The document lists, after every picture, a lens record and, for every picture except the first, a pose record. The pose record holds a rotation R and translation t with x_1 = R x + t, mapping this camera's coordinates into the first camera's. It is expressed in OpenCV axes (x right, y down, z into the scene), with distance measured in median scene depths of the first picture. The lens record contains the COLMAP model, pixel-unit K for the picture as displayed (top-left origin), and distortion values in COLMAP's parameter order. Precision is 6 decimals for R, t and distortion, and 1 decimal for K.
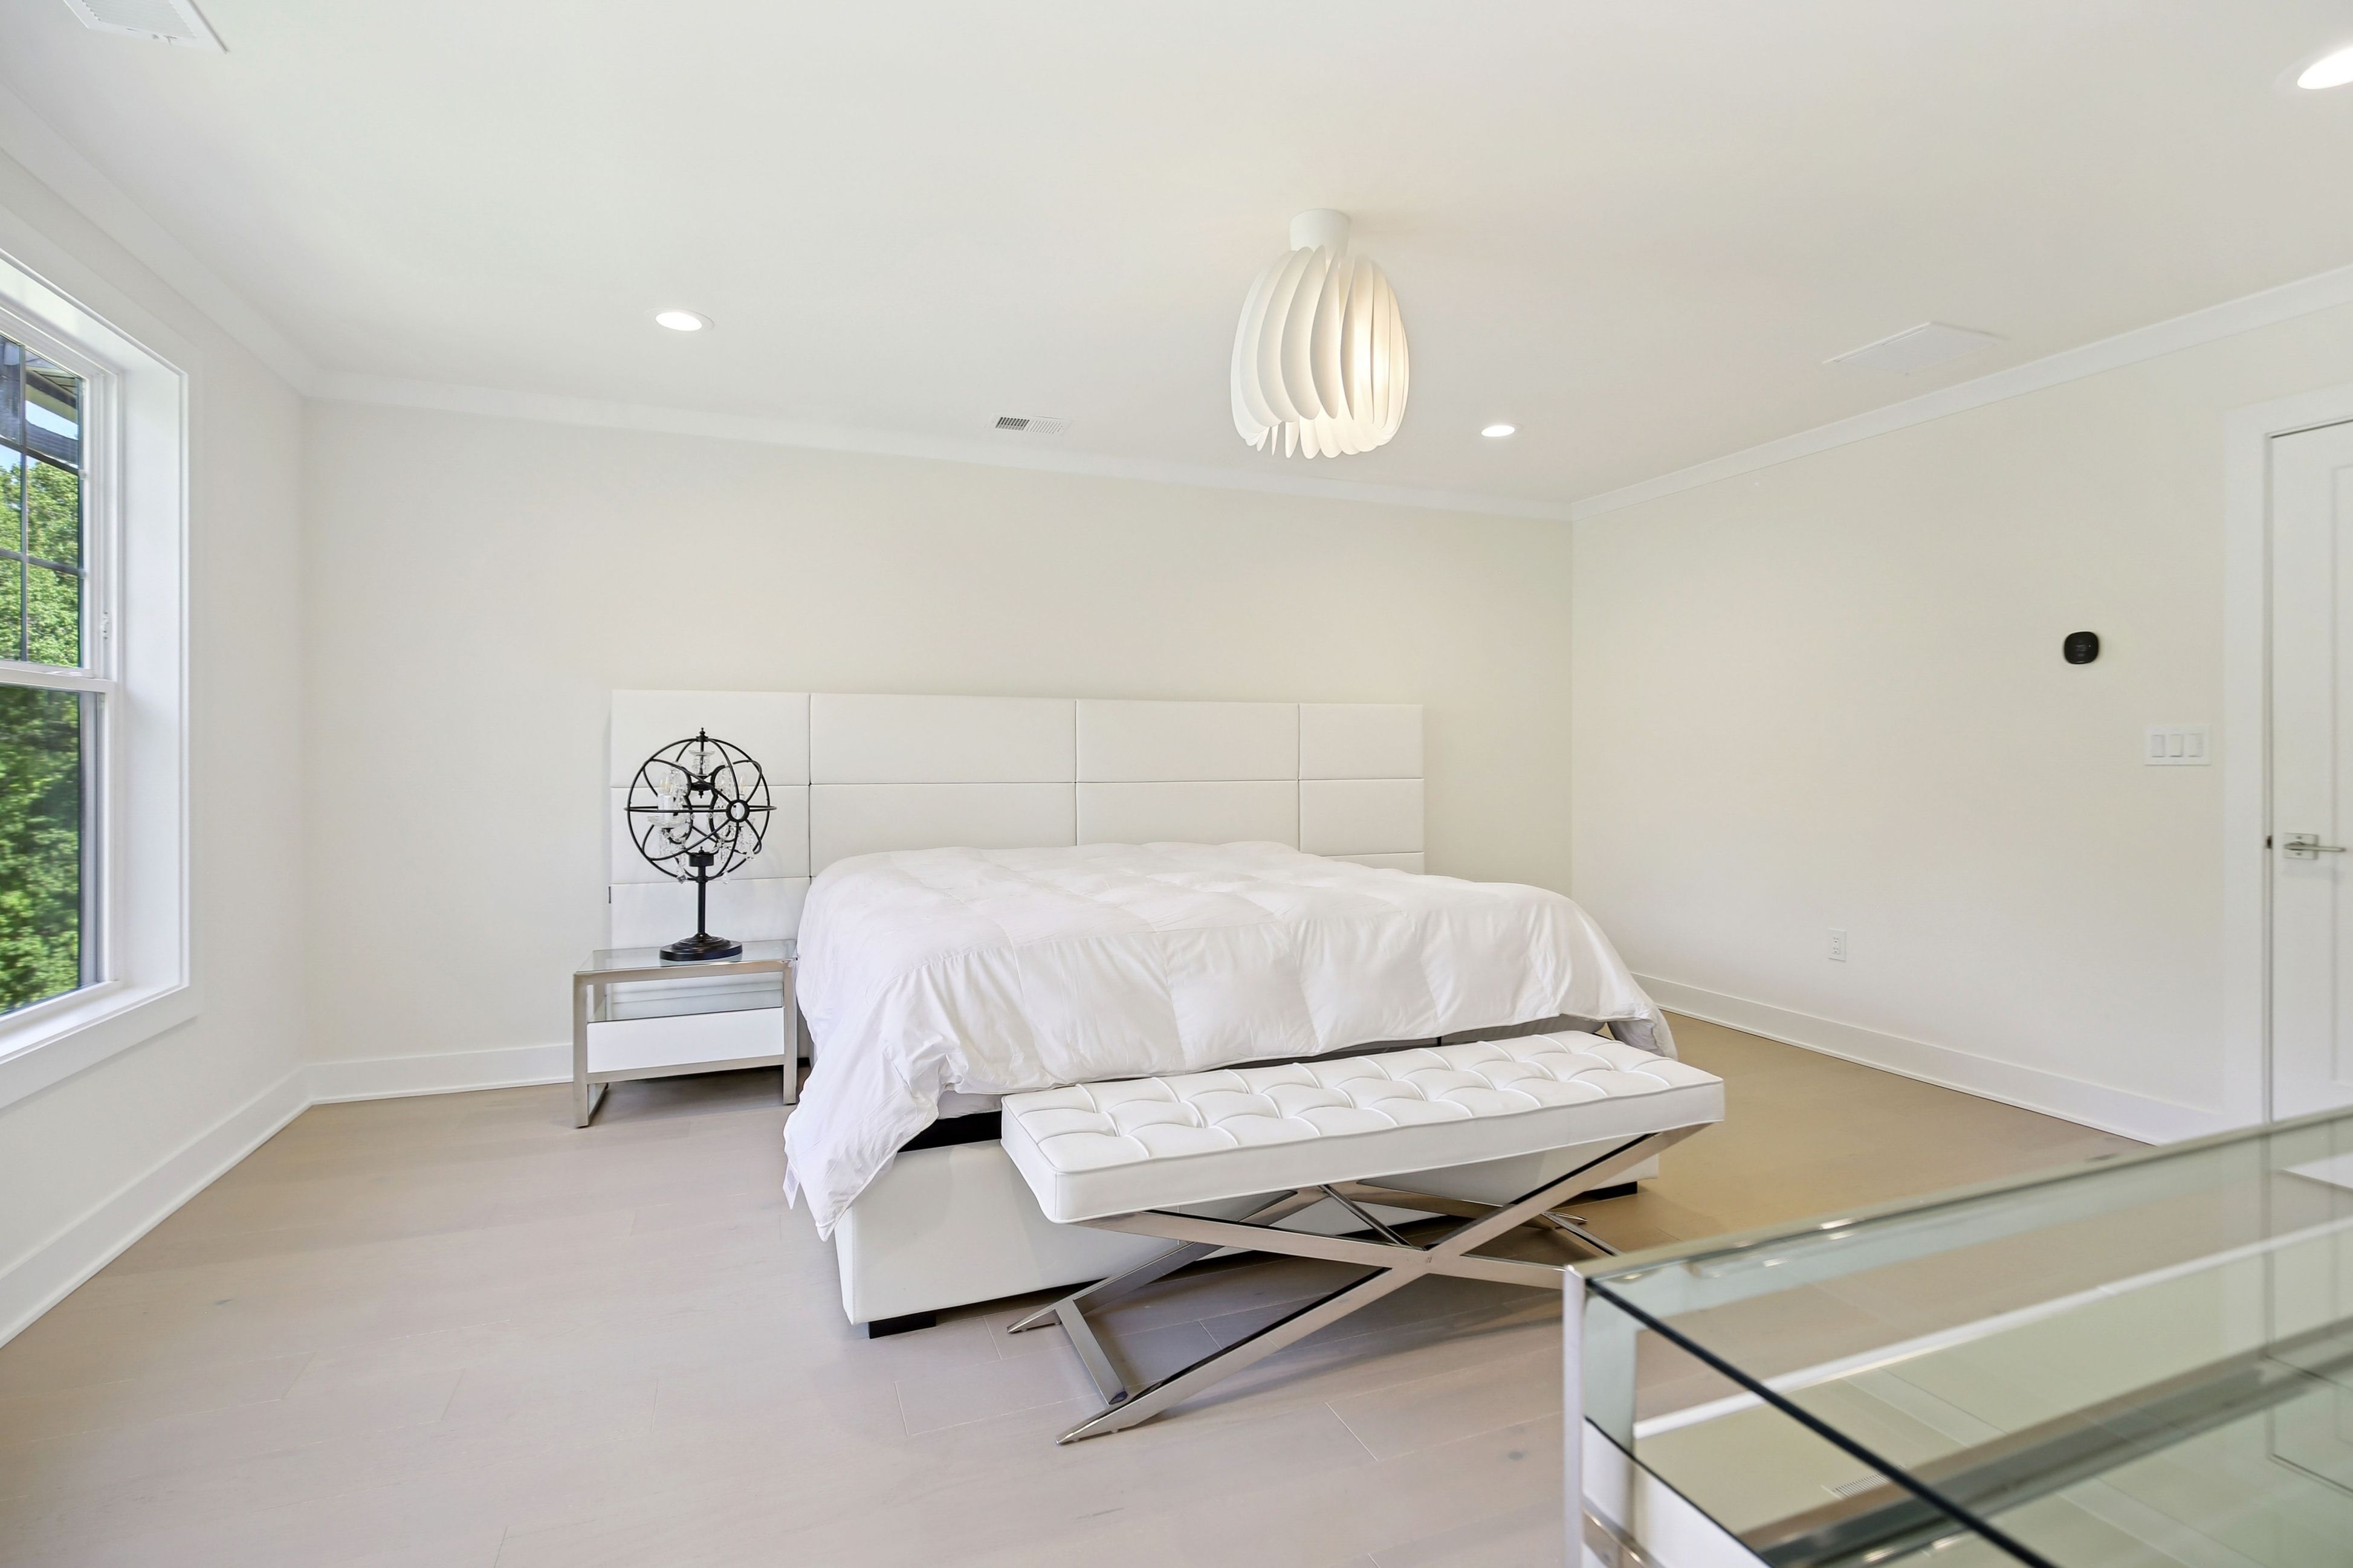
lens RADIAL K [[1106.3, 0, 1176.5], [0, 1106.3, 784.0], [0, 0, 1]] dist [0.000314, -0.000109]
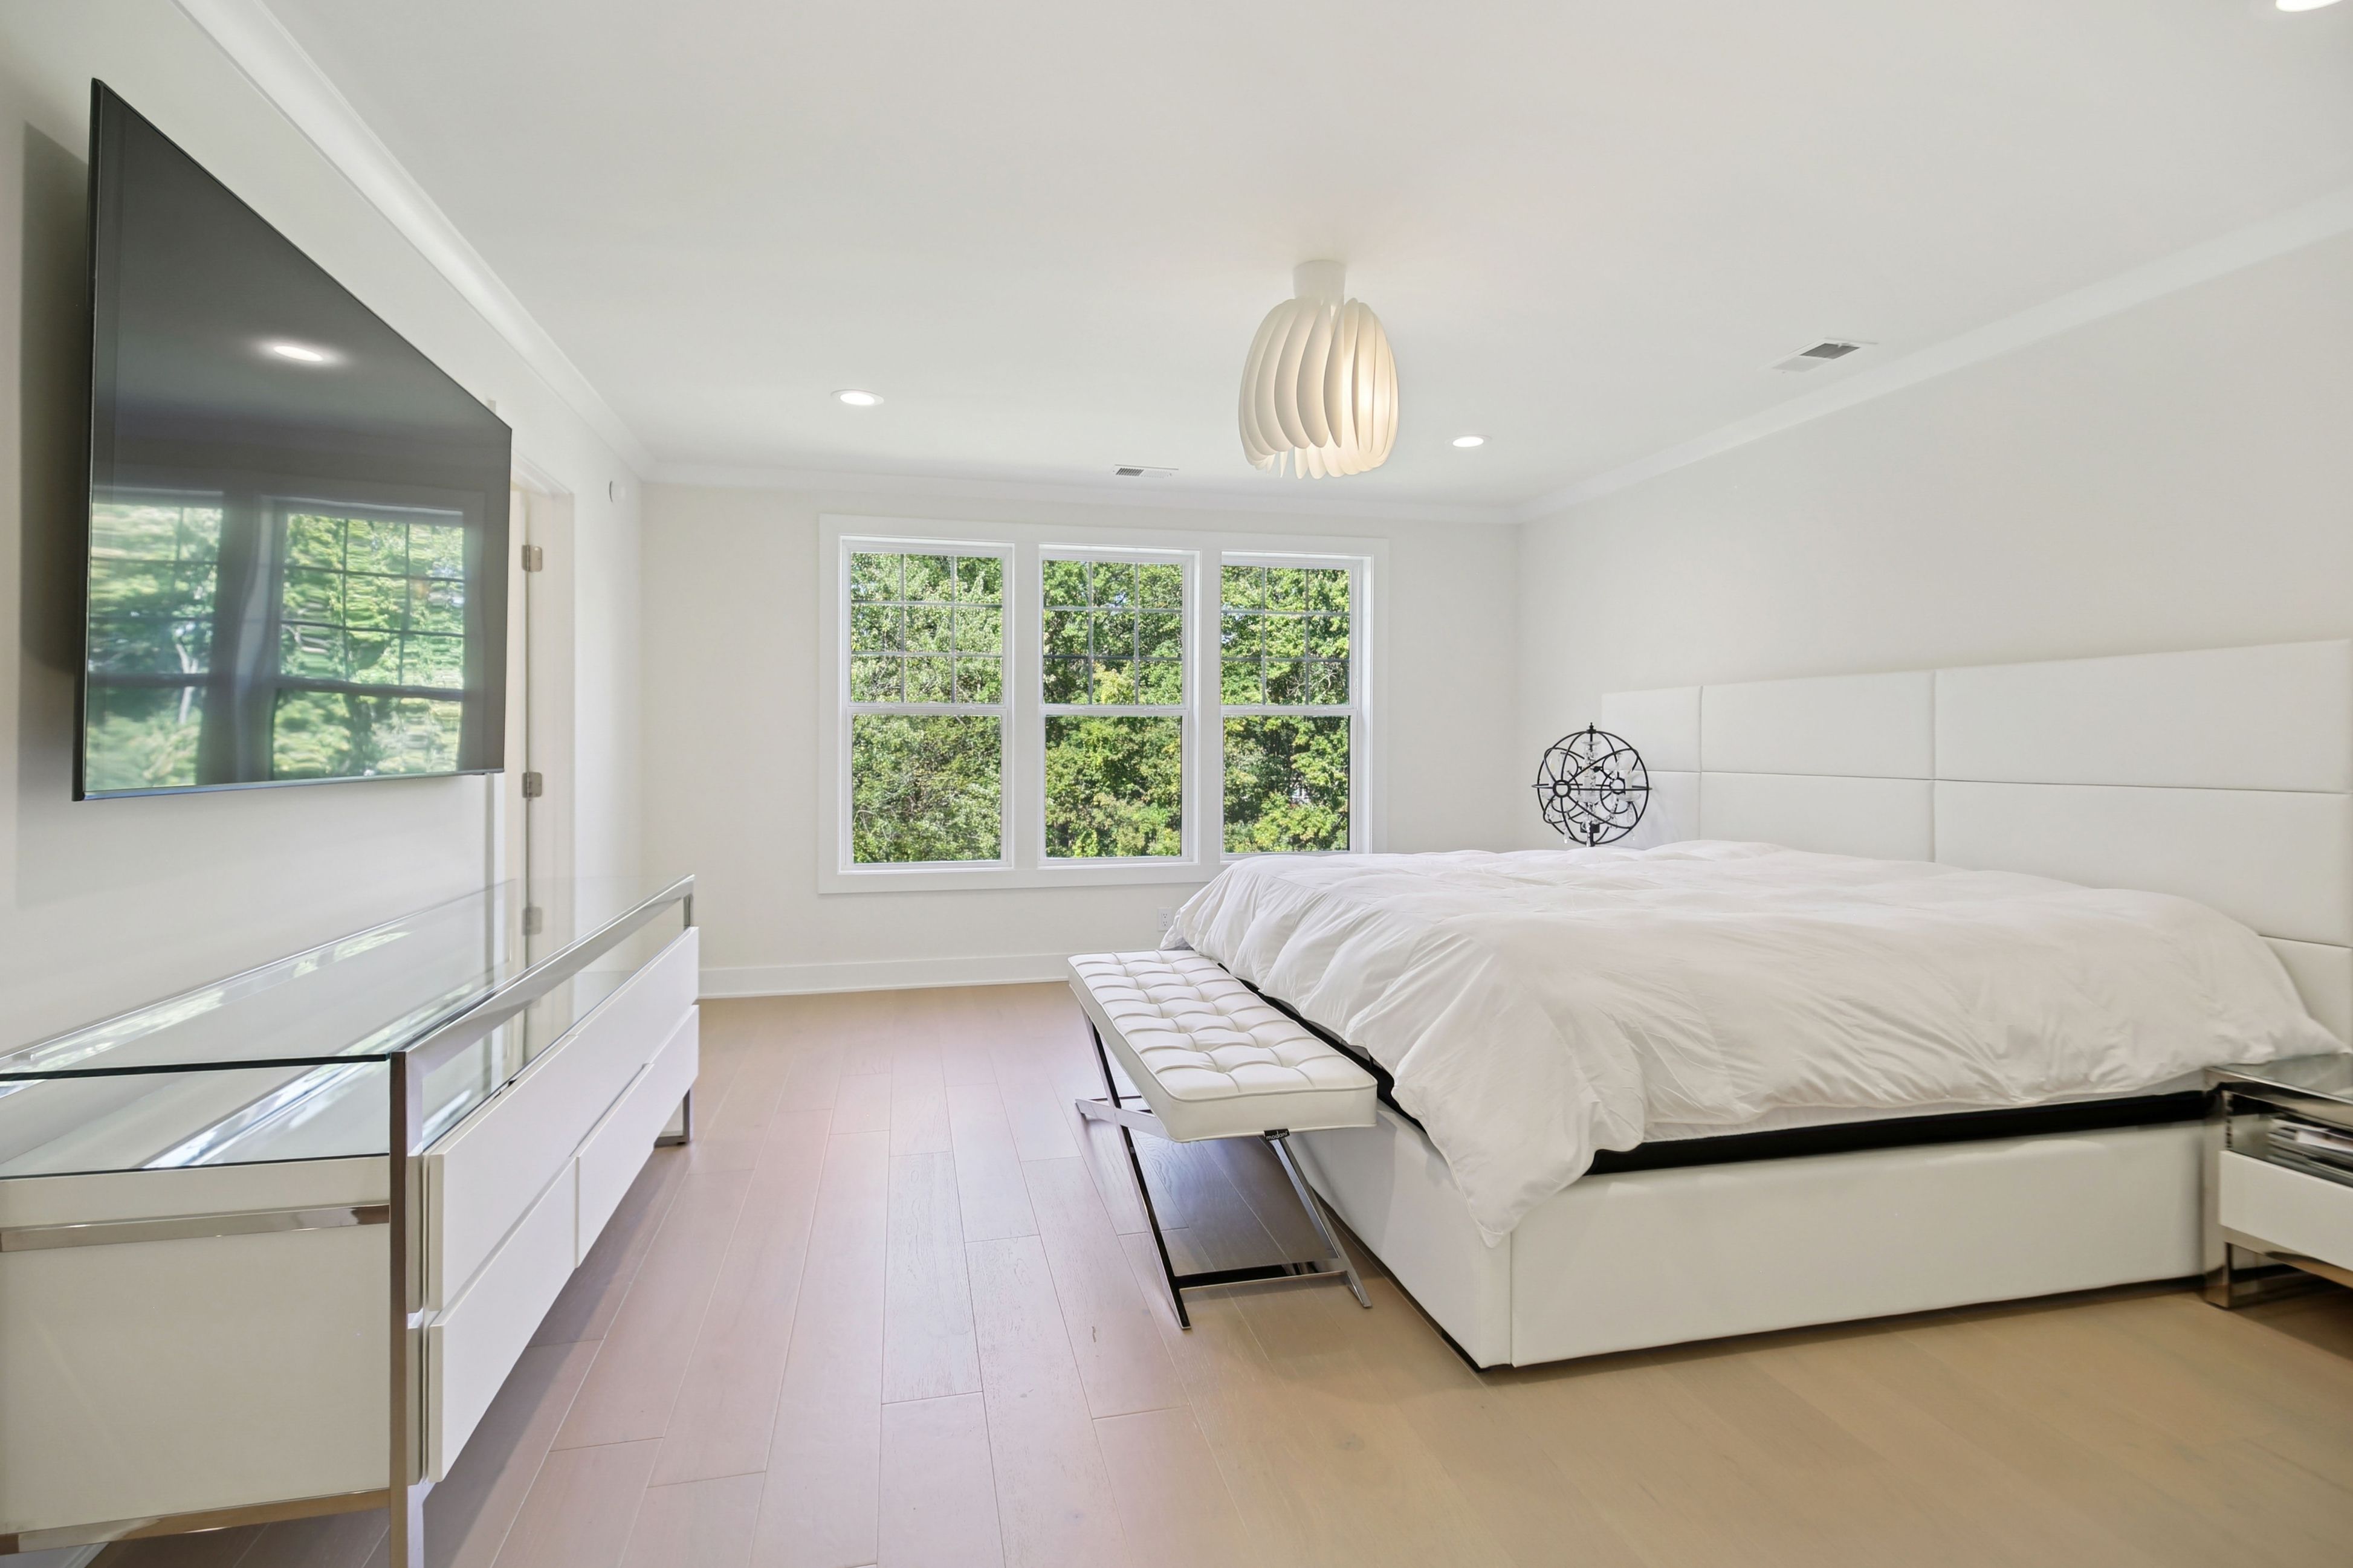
lens RADIAL K [[1092.2, 0, 1167.1], [0, 1092.2, 716.4], [0, 0, 1]] dist [-0.000039, -0.000084]
pose [[-0.157214, -0.022701, -0.987304, 0.874992], [-0.017609, 0.999641, -0.020181, -0.024263], [0.987408, 0.014212, -0.157557, 0.718595]]
